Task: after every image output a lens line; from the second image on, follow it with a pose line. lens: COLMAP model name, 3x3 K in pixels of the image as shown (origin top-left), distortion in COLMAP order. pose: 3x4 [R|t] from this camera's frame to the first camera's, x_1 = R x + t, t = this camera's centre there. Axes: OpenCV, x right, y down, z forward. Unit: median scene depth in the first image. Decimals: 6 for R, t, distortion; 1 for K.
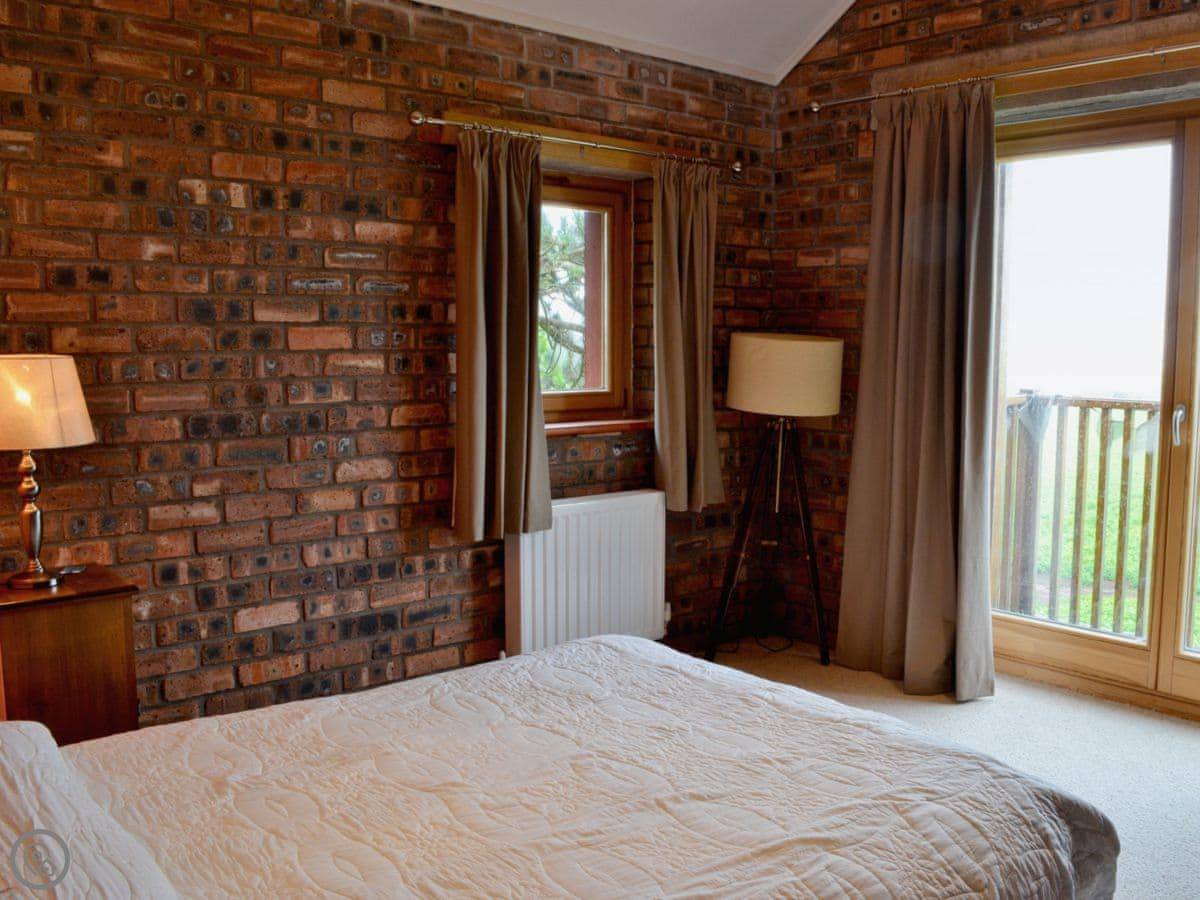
lens RADIAL K [[1224.1, 0, 600.0], [0, 1224.1, 450.0], [0, 0, 1]] dist [-0.091625, 0.017822]
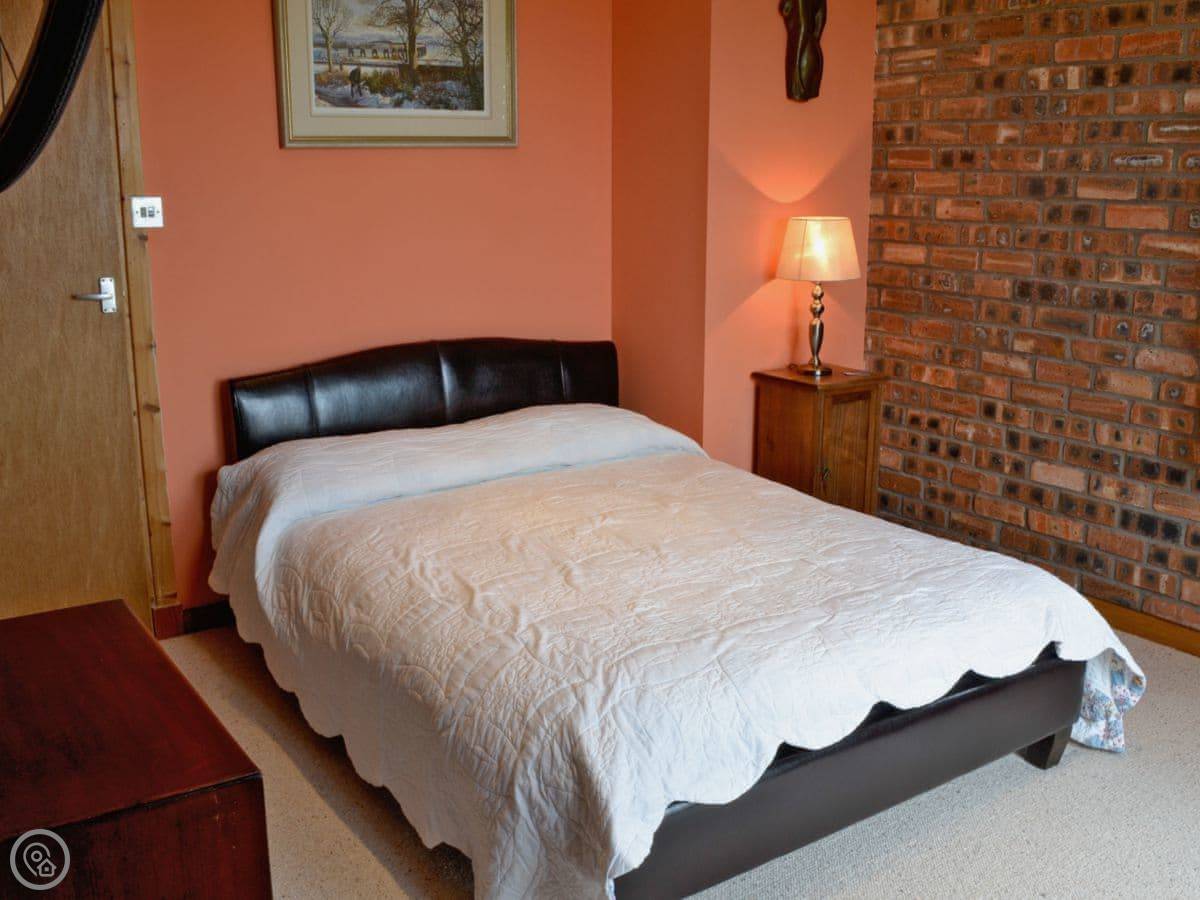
lens RADIAL K [[1224.1, 0, 600.0], [0, 1224.1, 450.0], [0, 0, 1]] dist [-0.091625, 0.017822]
pose [[-0.169139, 0.216070, -0.961616, 0.847541], [-0.096057, 0.967415, 0.234268, -0.100167], [0.980900, 0.131993, -0.142872, 0.782056]]
